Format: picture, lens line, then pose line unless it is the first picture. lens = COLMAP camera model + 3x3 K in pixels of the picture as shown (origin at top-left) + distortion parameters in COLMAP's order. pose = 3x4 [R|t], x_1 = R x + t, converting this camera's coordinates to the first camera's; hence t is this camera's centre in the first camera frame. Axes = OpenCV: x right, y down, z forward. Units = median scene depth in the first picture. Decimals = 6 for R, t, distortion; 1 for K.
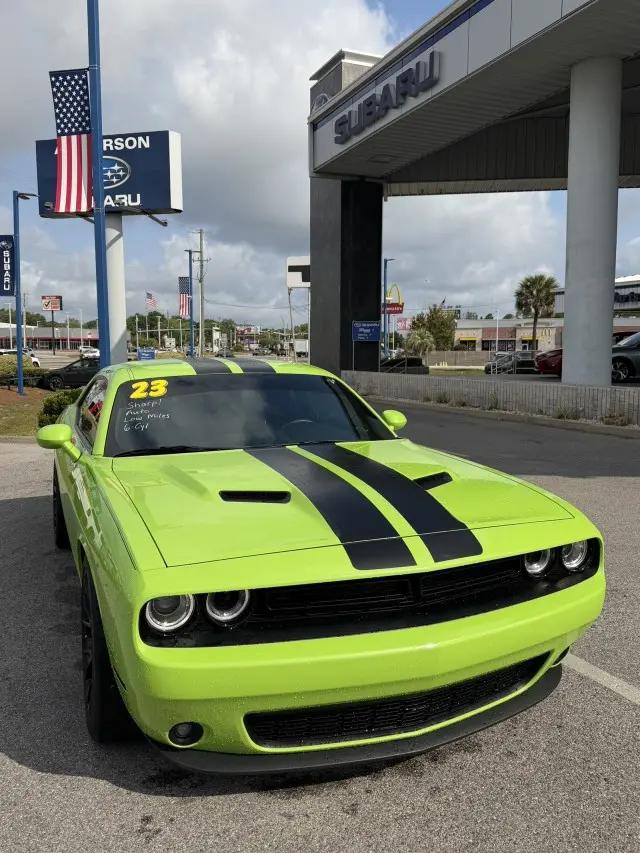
lens RADIAL K [[740.7, 0, 264.1], [0, 740.7, 443.3], [0, 0, 1]] dist [-0.010128, -0.092102]
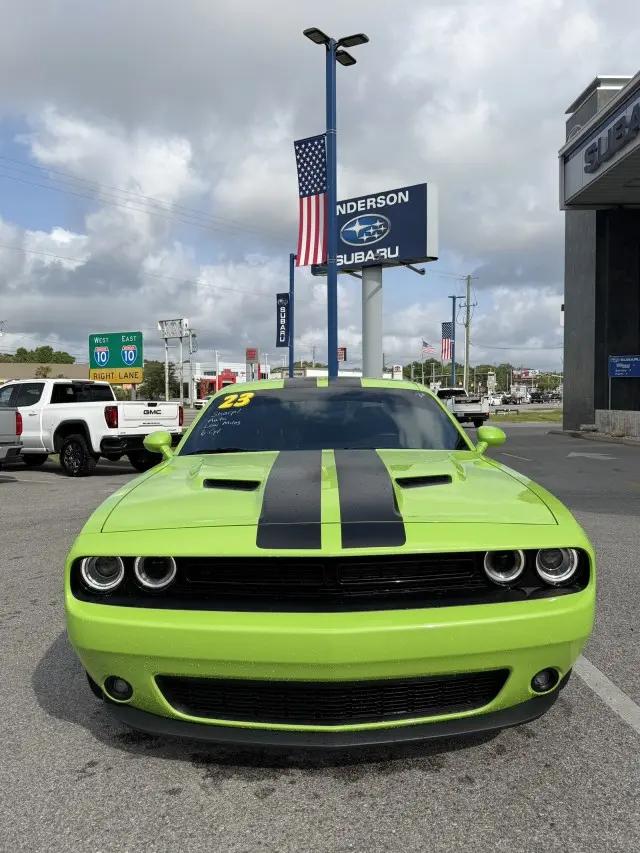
lens RADIAL K [[721.1, 0, 325.3], [0, 721.1, 459.6], [0, 0, 1]] dist [0.002860, -0.075774]
pose [[0.919135, 0.013714, -0.393704, 0.153489], [-0.036238, 0.998100, -0.049832, 0.024543], [0.392272, 0.060069, 0.917886, 0.029521]]
